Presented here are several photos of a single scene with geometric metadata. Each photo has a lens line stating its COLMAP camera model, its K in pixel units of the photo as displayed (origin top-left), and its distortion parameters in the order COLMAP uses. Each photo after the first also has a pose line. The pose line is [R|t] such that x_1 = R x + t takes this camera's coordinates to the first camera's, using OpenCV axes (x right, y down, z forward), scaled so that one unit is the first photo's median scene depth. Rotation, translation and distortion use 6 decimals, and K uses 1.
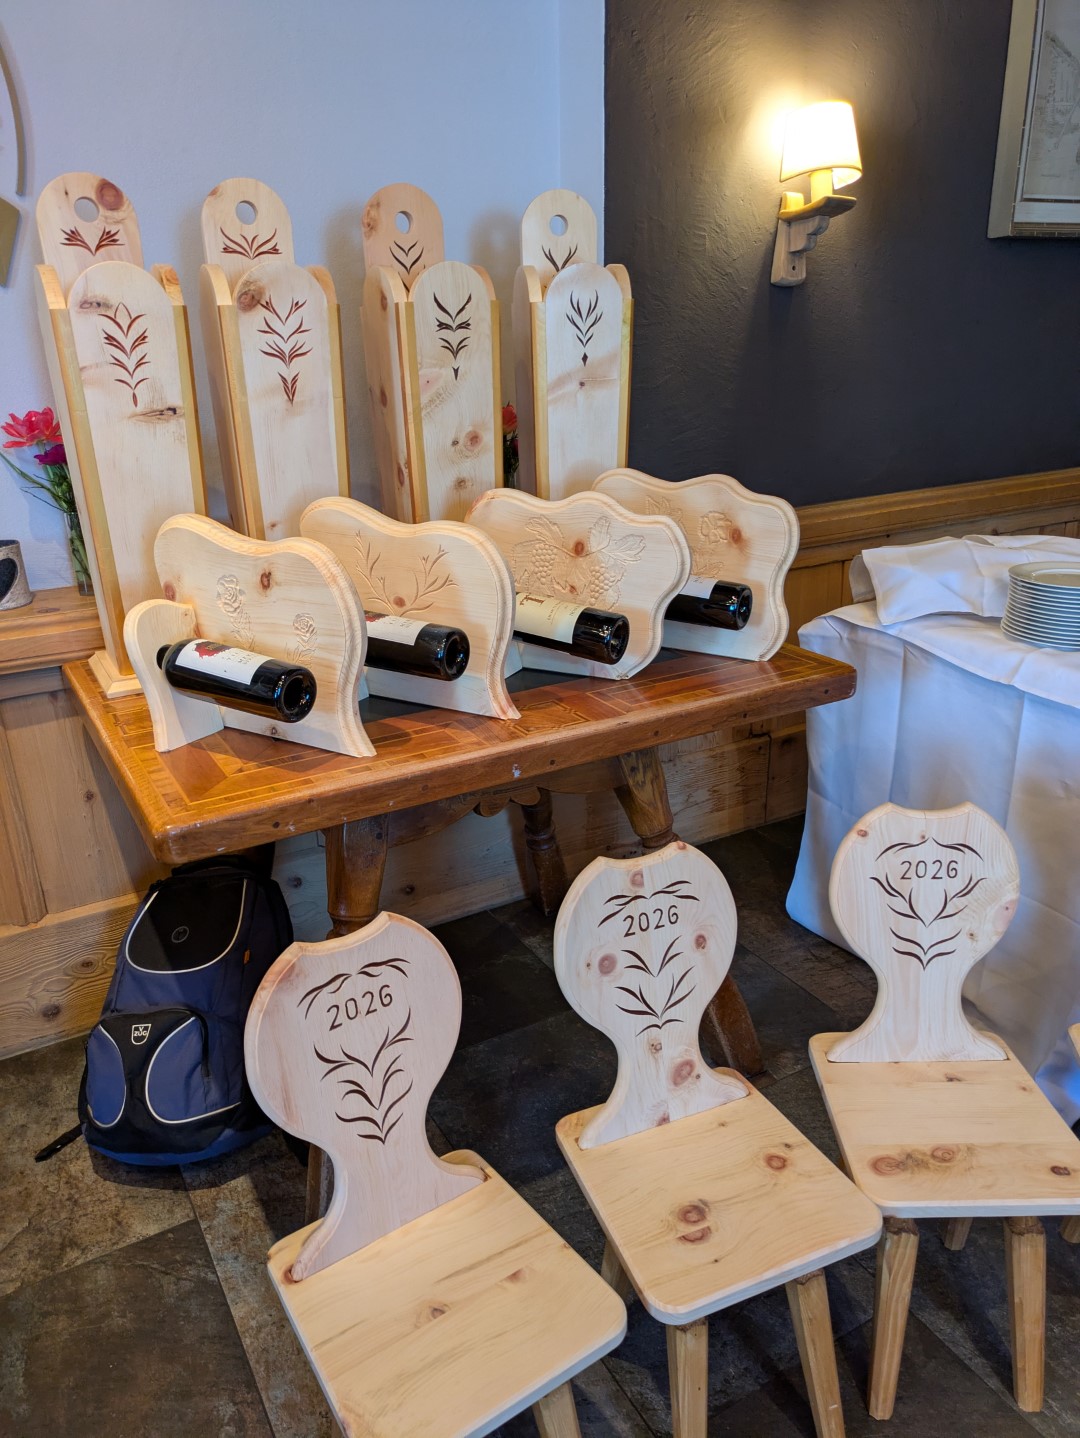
lens RADIAL K [[1114.3, 0, 529.7], [0, 1114.3, 718.0], [0, 0, 1]] dist [0.069931, -0.096882]
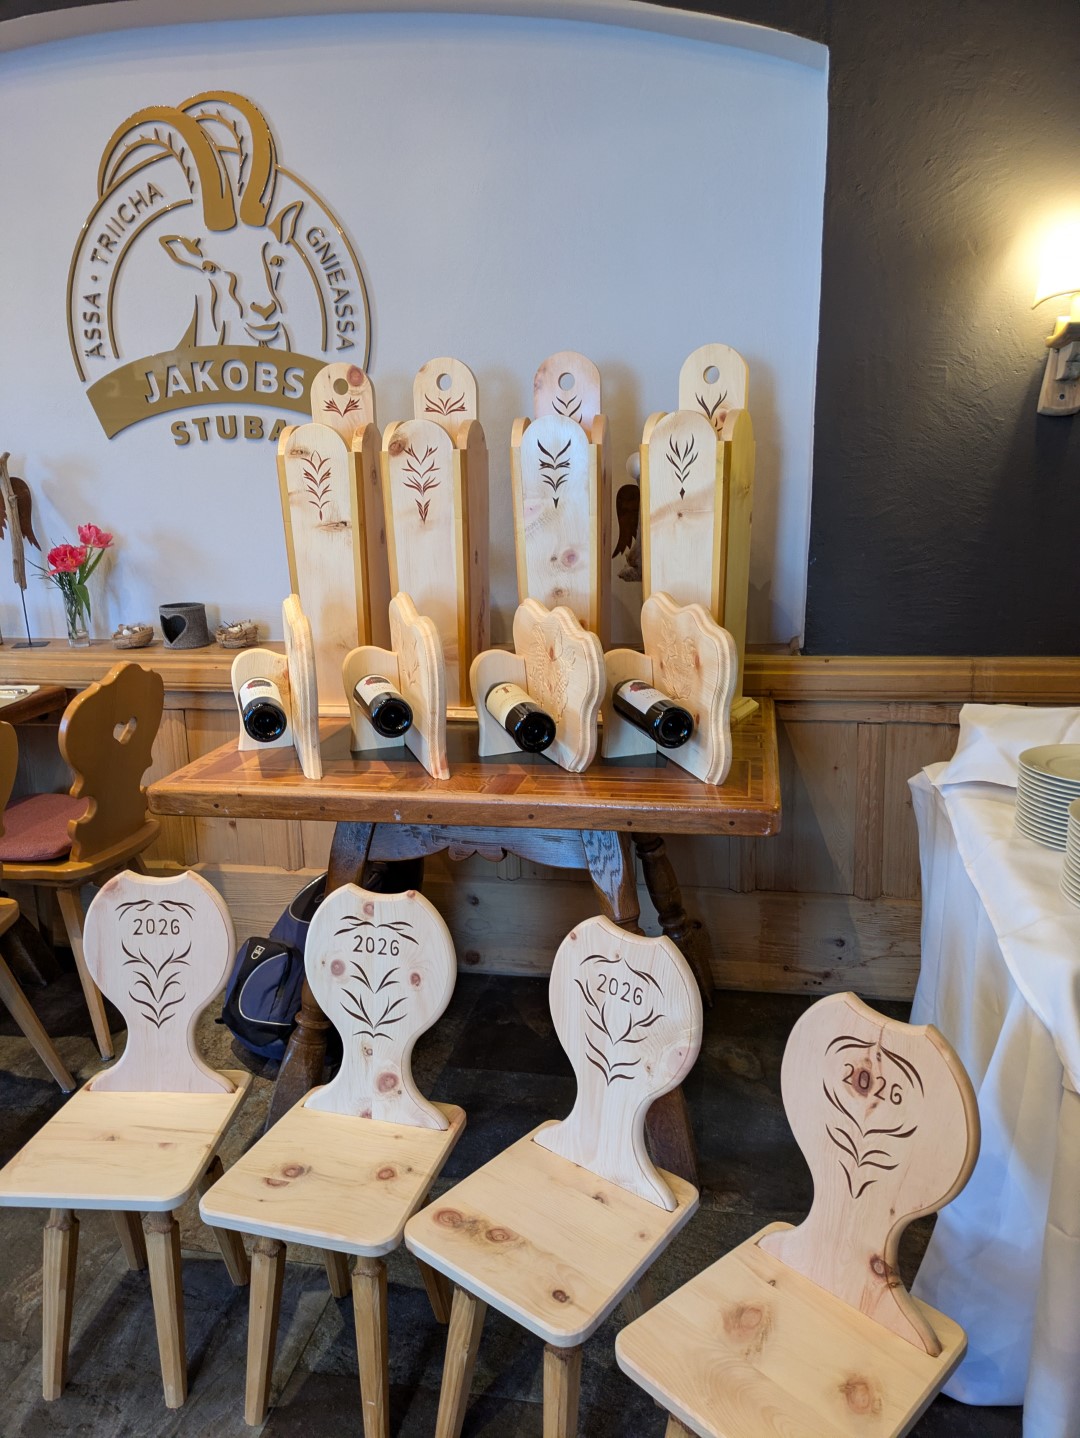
lens RADIAL K [[1114.3, 0, 529.7], [0, 1114.3, 718.0], [0, 0, 1]] dist [0.069931, -0.096882]
pose [[0.745592, 0.159355, -0.647069, 0.820274], [-0.210897, 0.977506, -0.002276, -0.080885], [0.632151, 0.138162, 0.762428, 0.107295]]
